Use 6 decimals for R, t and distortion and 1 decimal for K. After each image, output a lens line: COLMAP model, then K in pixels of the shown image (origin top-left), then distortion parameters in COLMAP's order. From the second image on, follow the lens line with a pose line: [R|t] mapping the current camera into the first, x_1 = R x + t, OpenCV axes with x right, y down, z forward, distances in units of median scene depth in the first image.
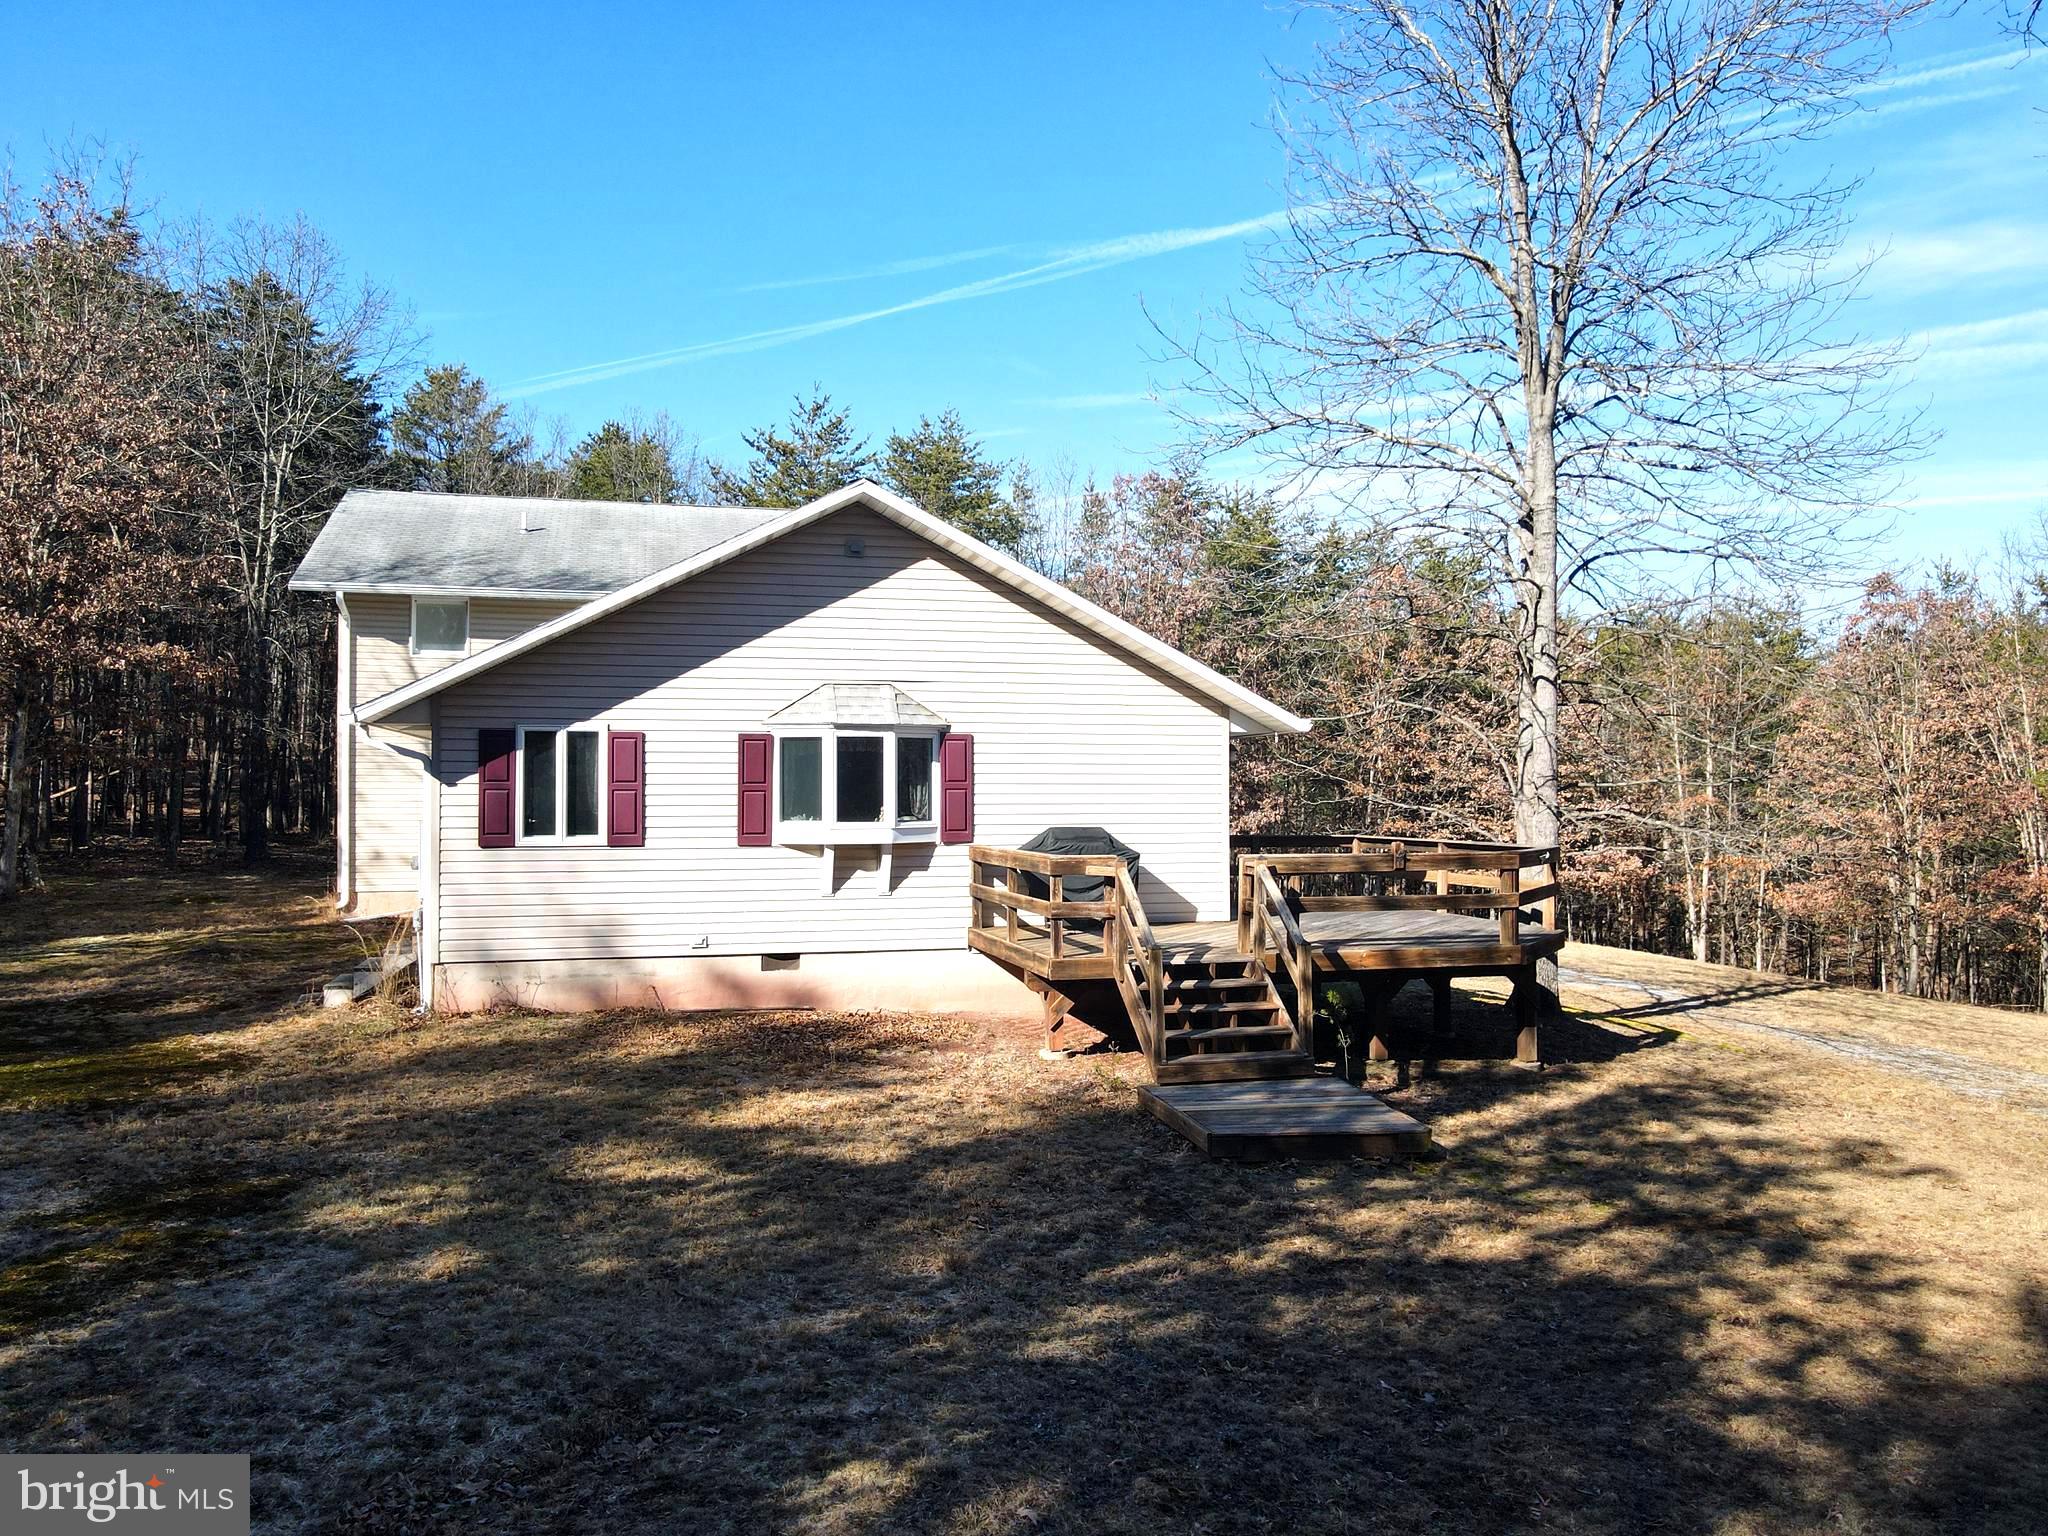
lens RADIAL K [[1489.6, 0, 1093.2], [0, 1489.6, 769.8], [0, 0, 1]] dist [0.028708, 0.003771]
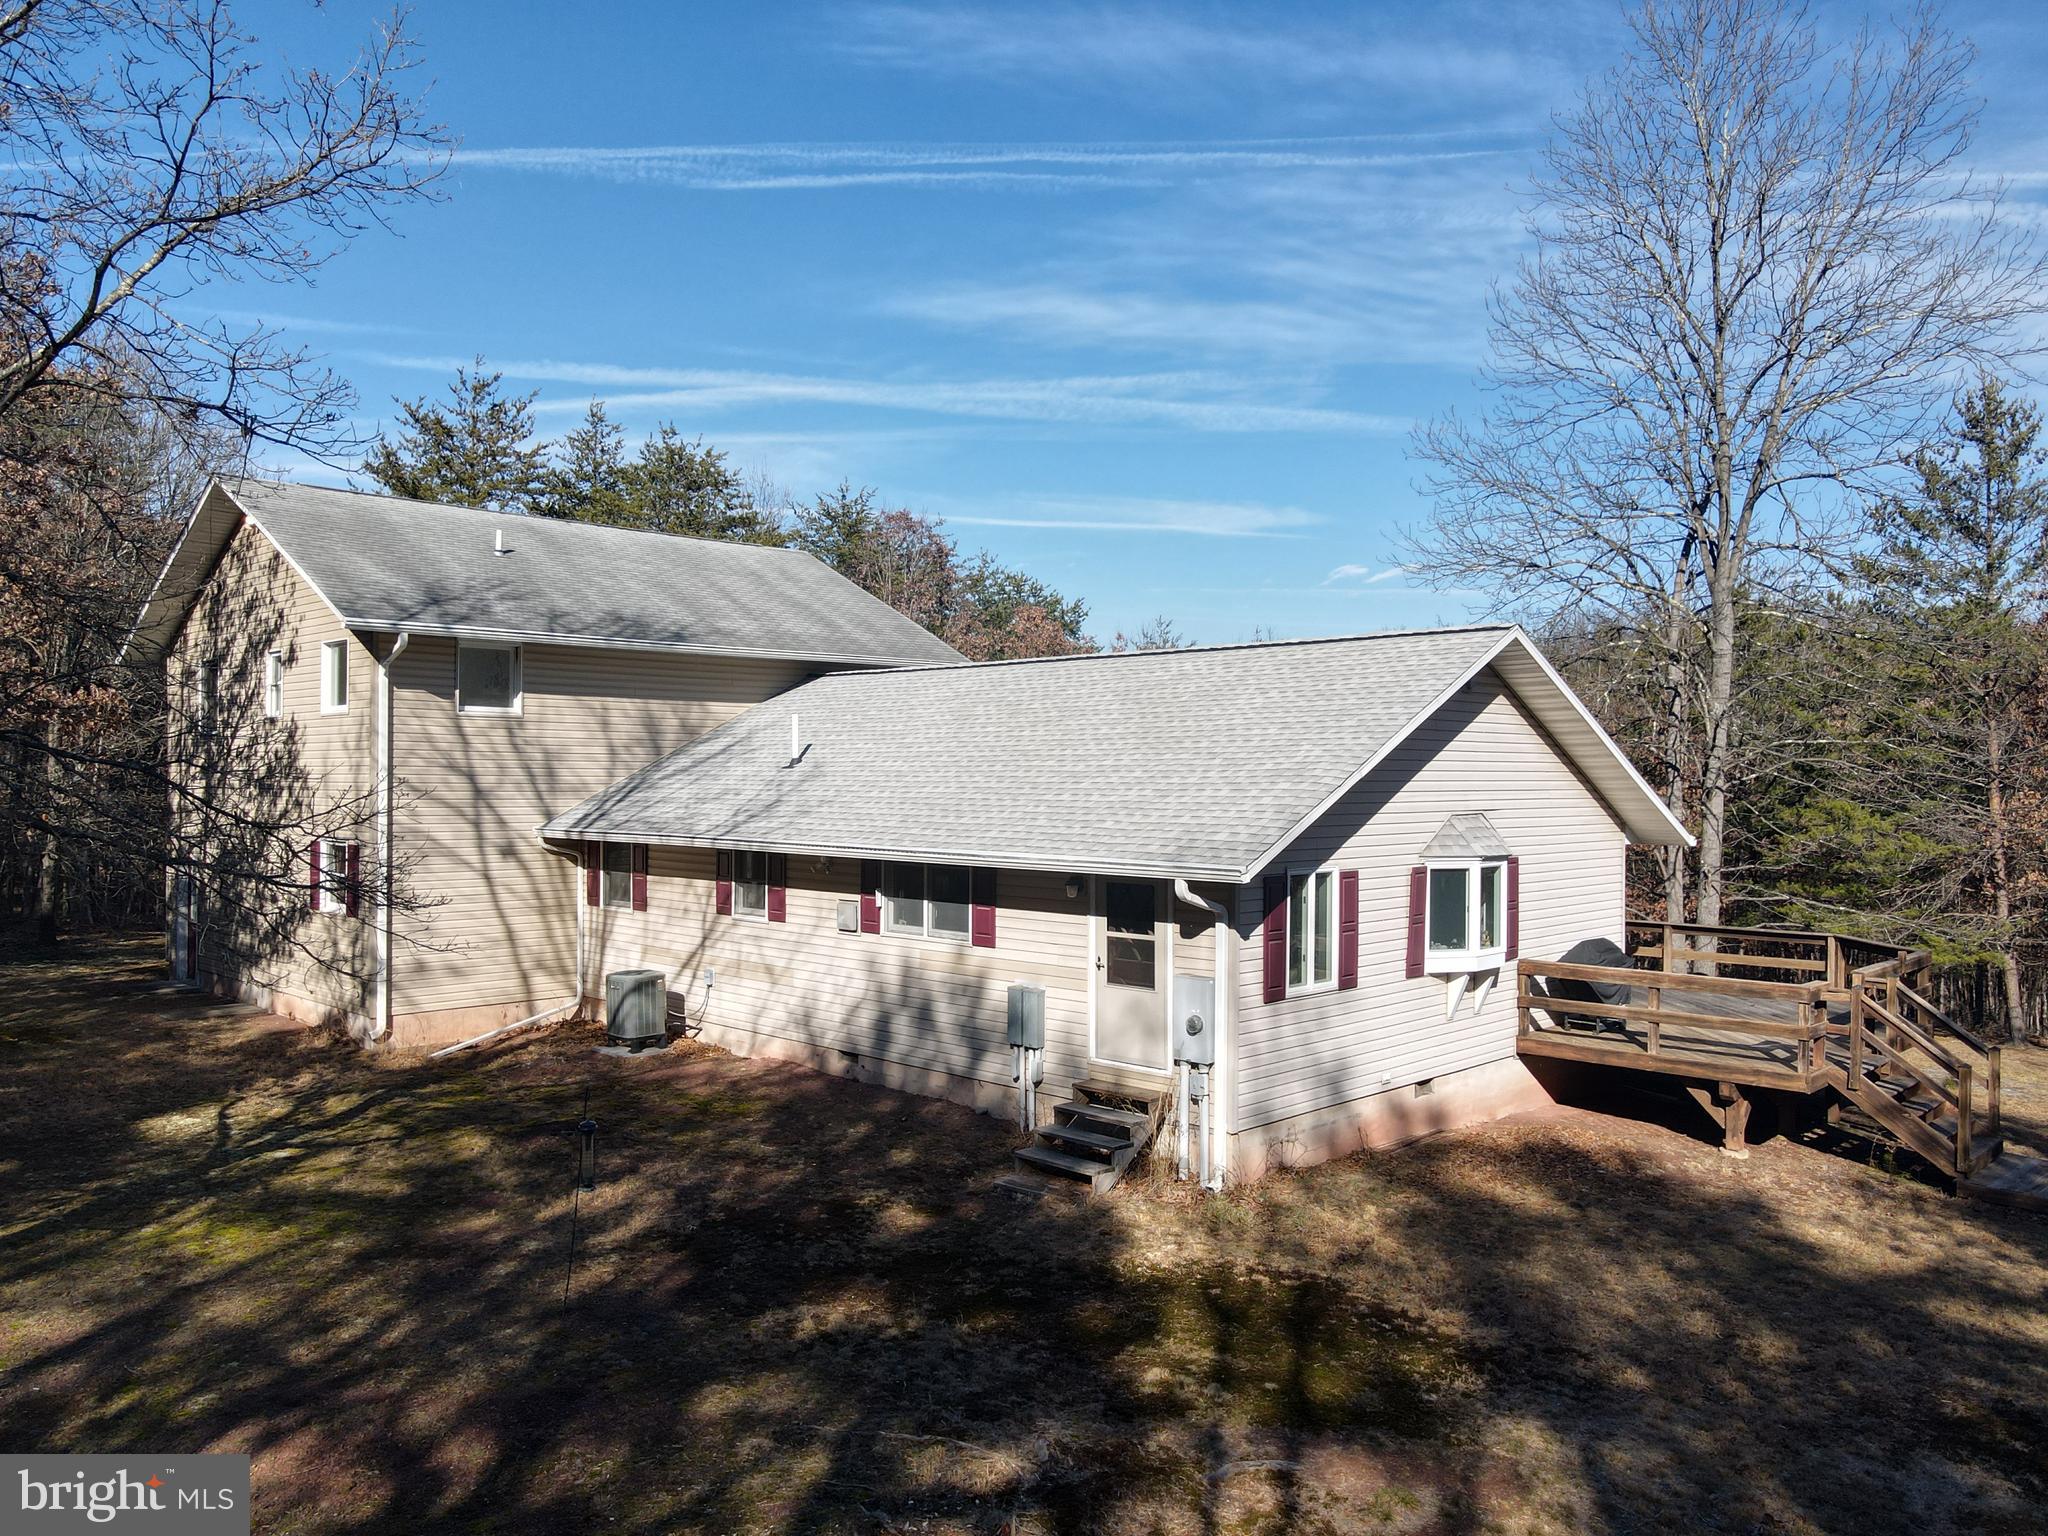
lens RADIAL K [[1486.8, 0, 1071.5], [0, 1486.8, 767.6], [0, 0, 1]] dist [0.019787, 0.003015]
pose [[0.862649, 0.006637, 0.505759, -0.917747], [-0.014413, 0.999830, 0.011461, -0.097294], [-0.505597, -0.017176, 0.862599, 0.238941]]
